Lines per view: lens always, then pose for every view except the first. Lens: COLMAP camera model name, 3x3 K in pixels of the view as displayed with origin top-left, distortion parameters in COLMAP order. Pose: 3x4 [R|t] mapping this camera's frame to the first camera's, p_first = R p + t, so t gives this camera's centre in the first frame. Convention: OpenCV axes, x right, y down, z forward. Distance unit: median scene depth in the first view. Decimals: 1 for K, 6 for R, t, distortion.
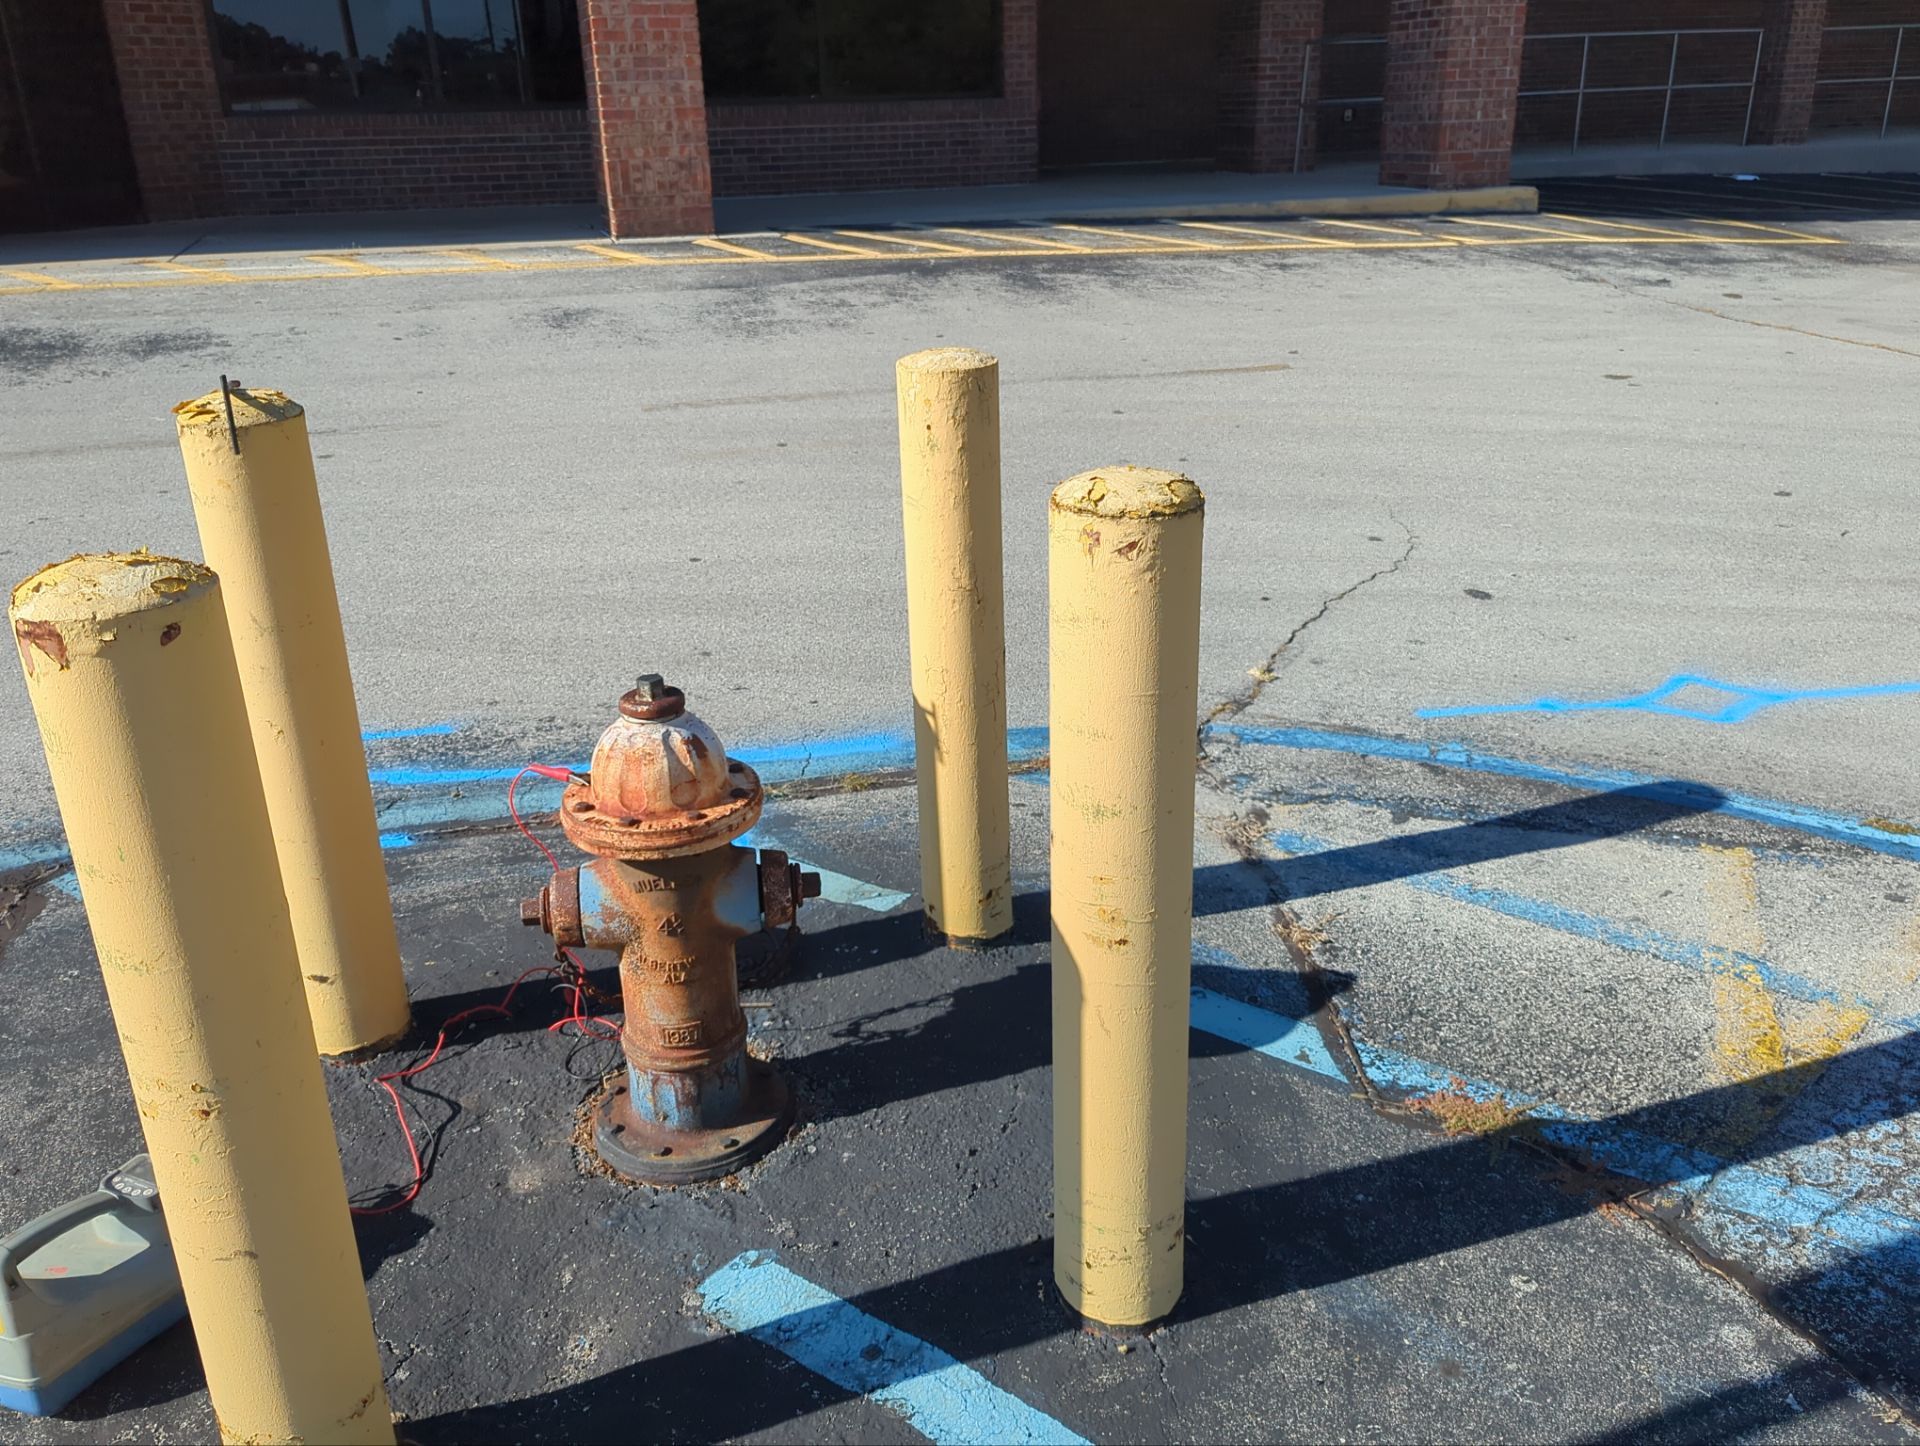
lens RADIAL K [[1568.6, 0, 957.6], [0, 1568.6, 713.1], [0, 0, 1]] dist [0.065886, -0.064785]
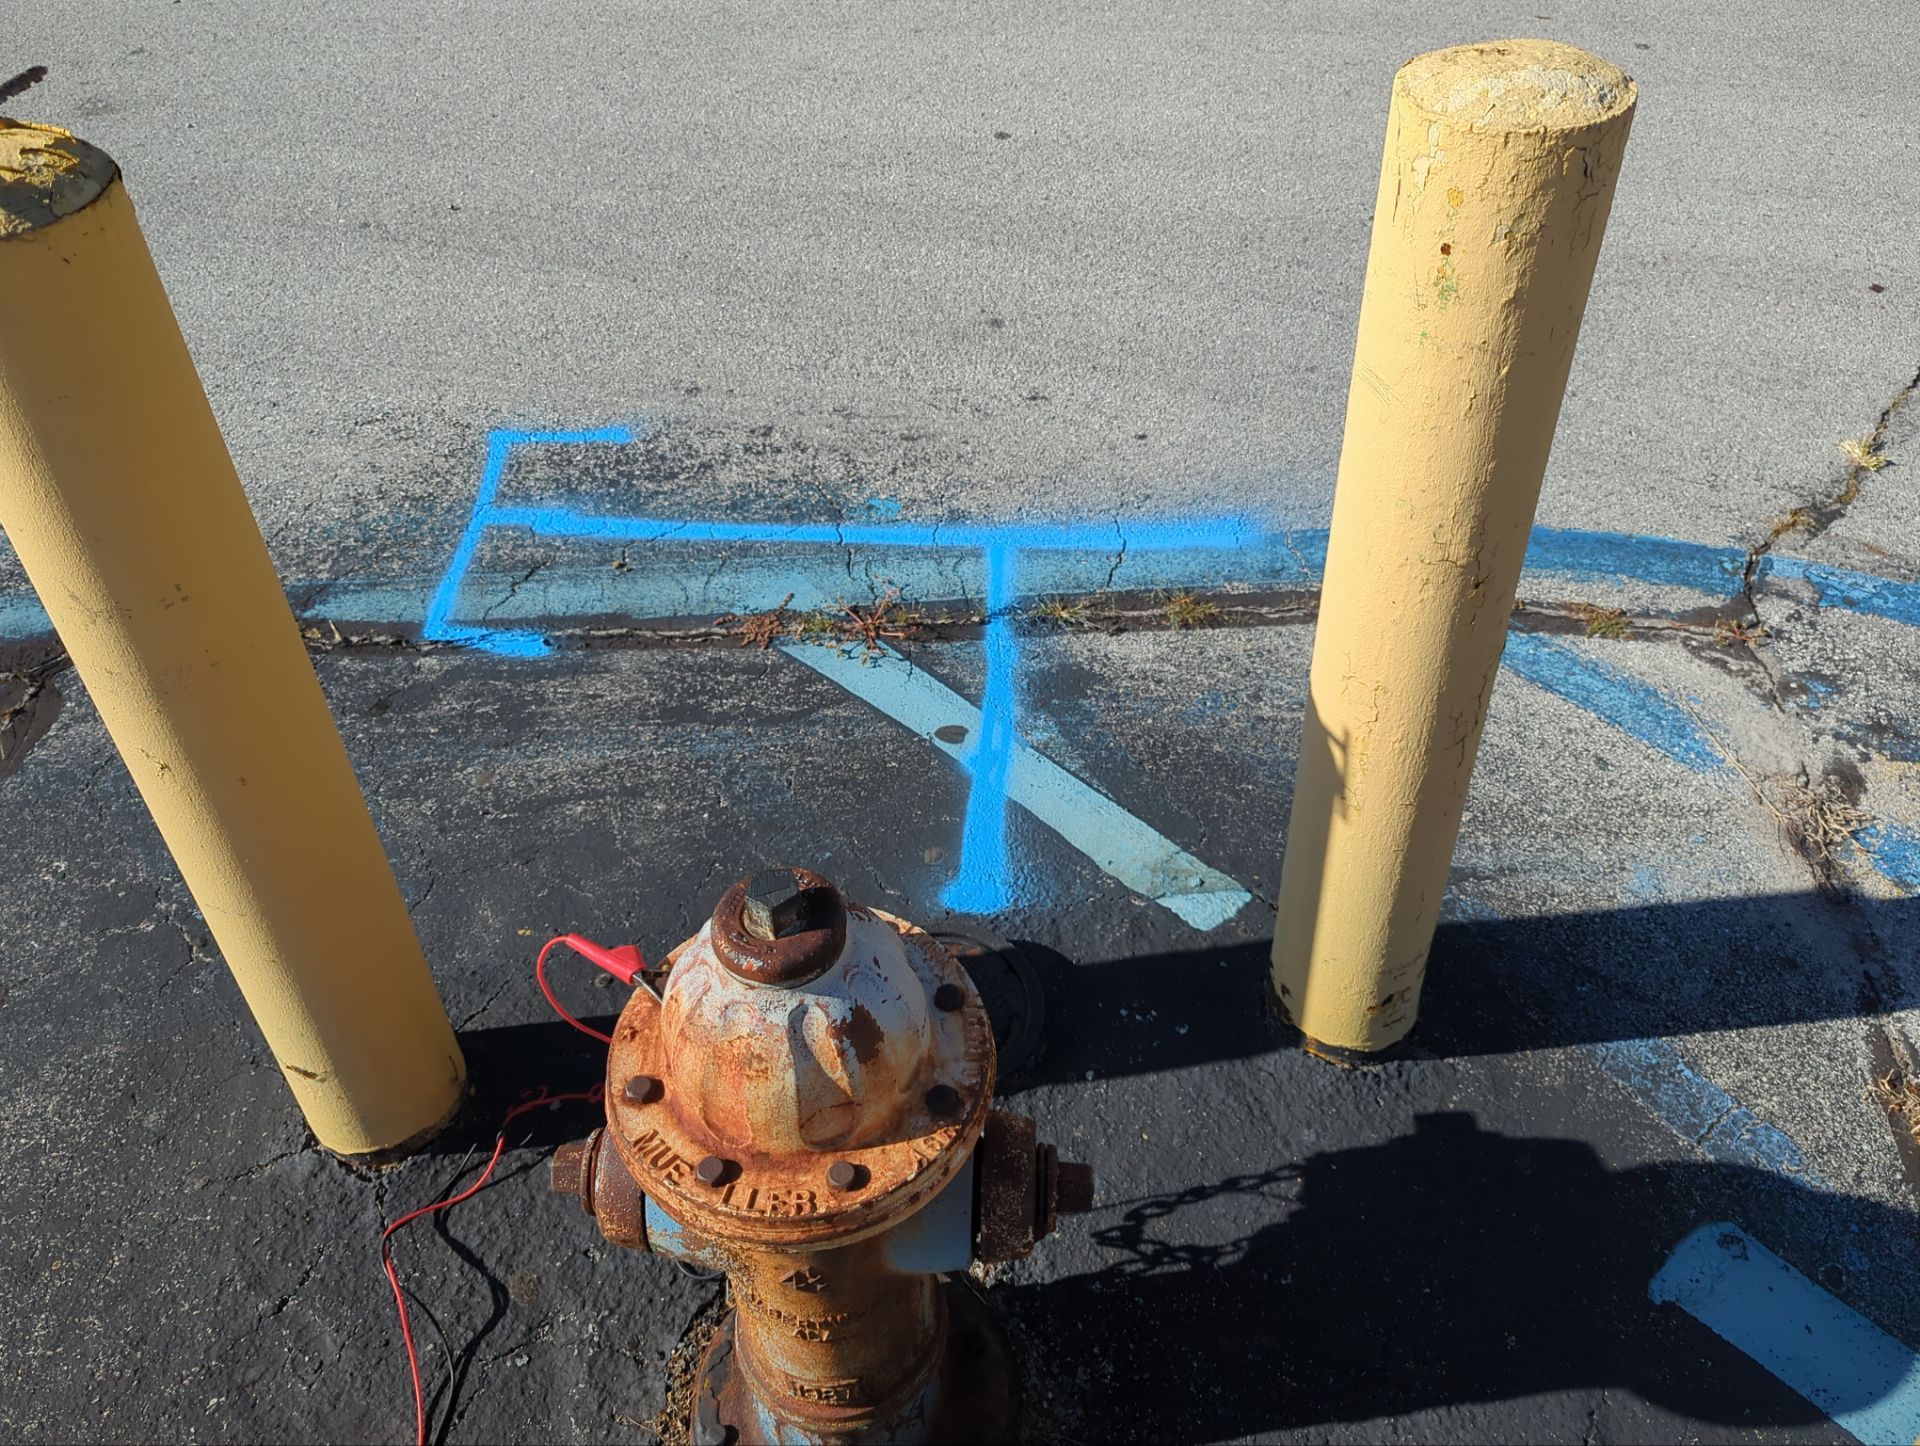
lens RADIAL K [[1568.6, 0, 961.2], [0, 1568.6, 704.9], [0, 0, 1]] dist [0.065886, -0.064785]
pose [[0.975598, 0.141976, -0.167483, -0.048798], [-0.075148, 0.932651, 0.352868, -0.172411], [0.206302, -0.331671, 0.920562, 0.418963]]
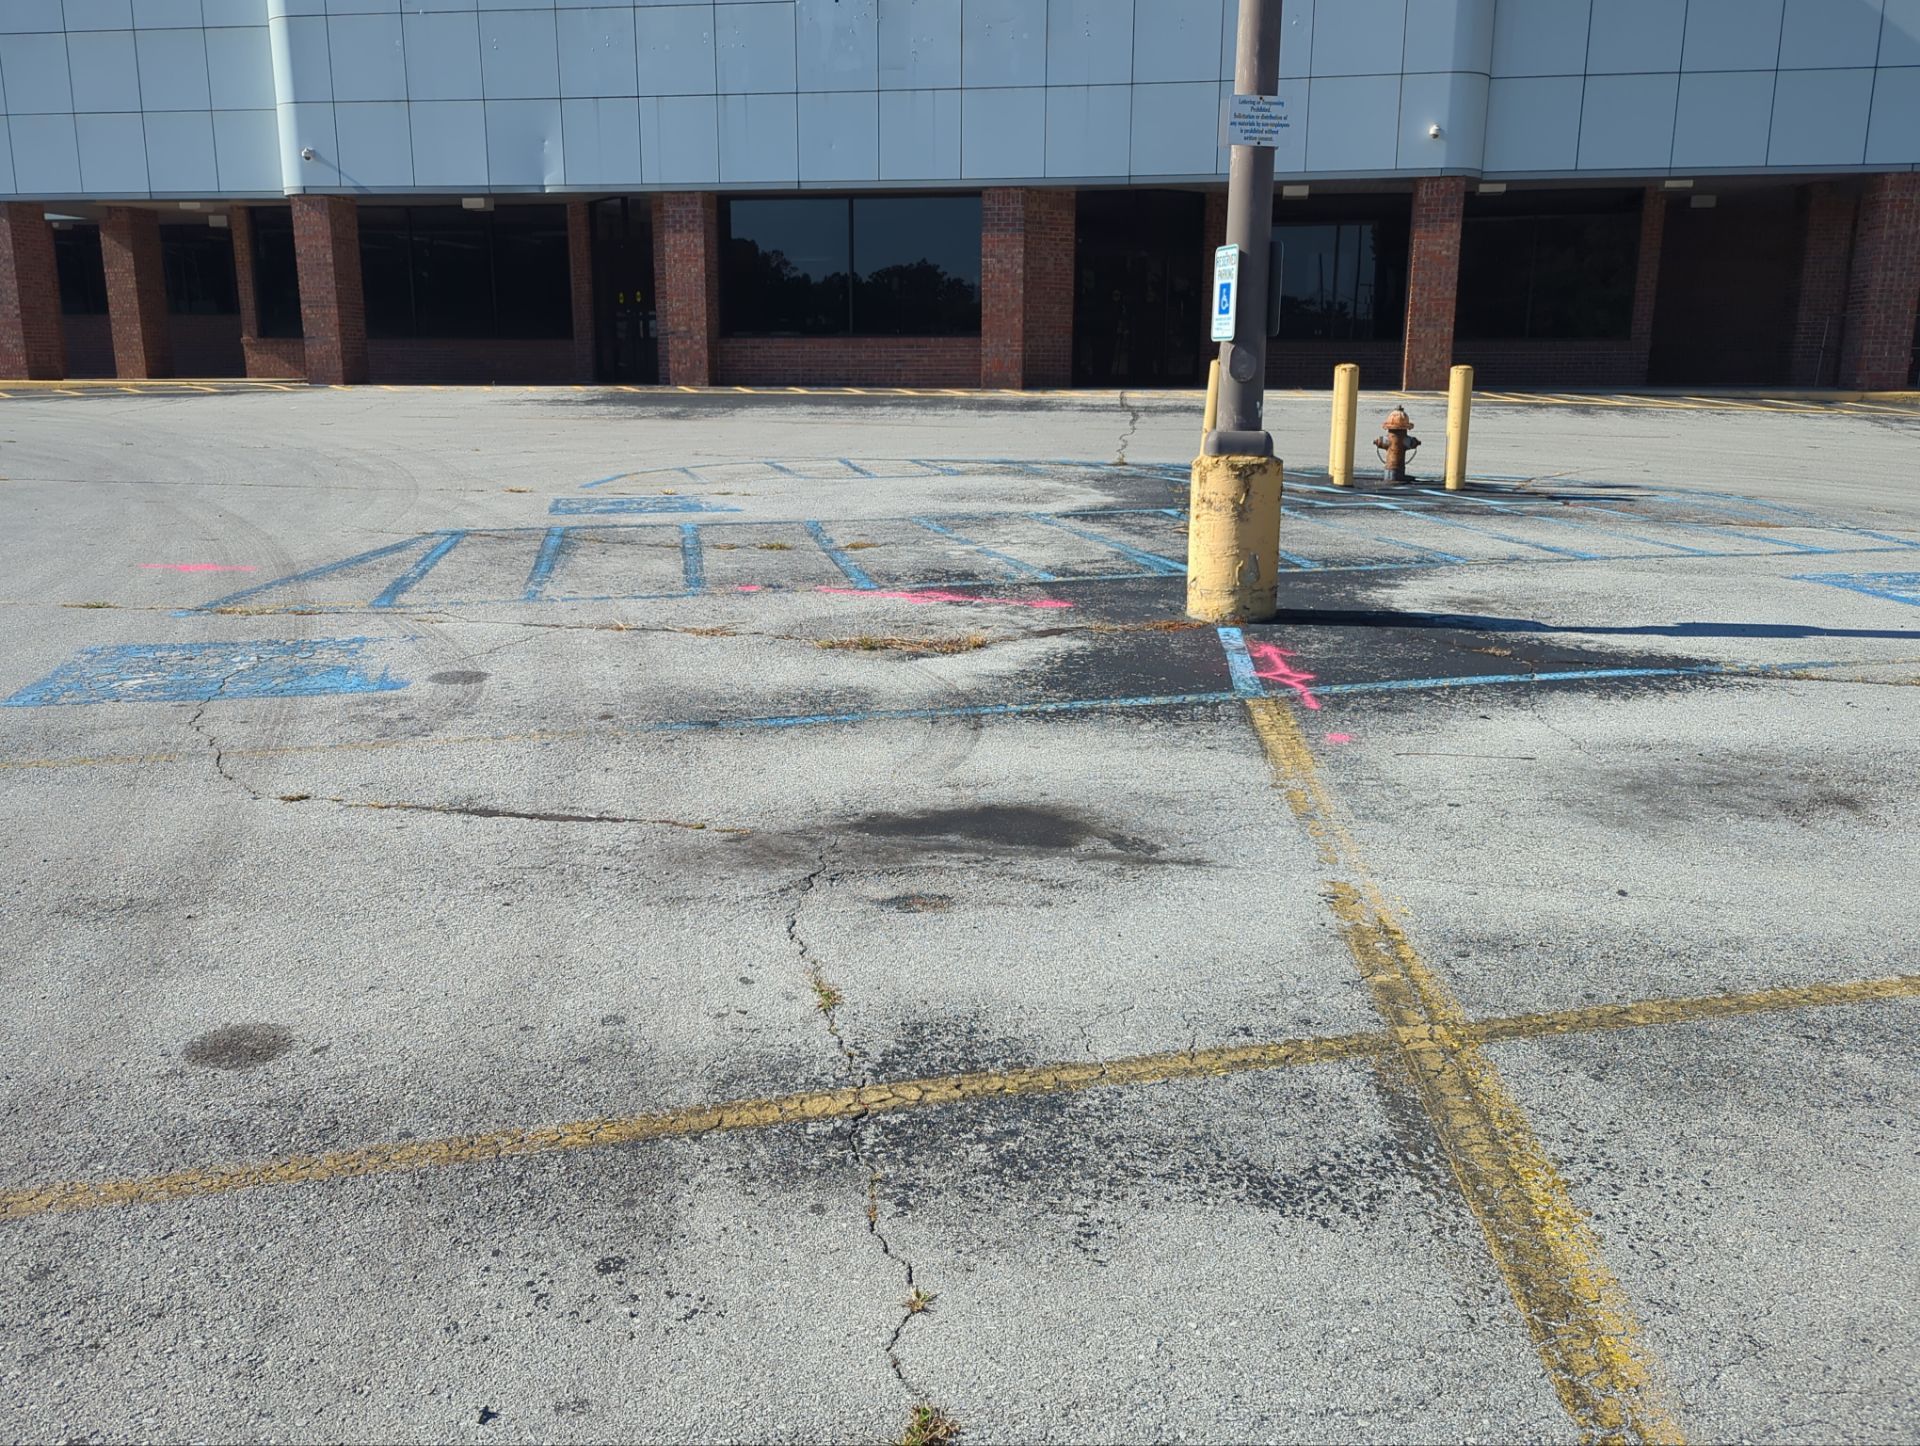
lens RADIAL K [[1568.6, 0, 955.1], [0, 1568.6, 716.6], [0, 0, 1]] dist [0.065886, -0.064785]
pose [[0.885766, 0.131238, -0.445191, 0.911835], [-0.193803, 0.976150, -0.097837, 1.611075], [0.421733, 0.172940, 0.890075, -3.906544]]
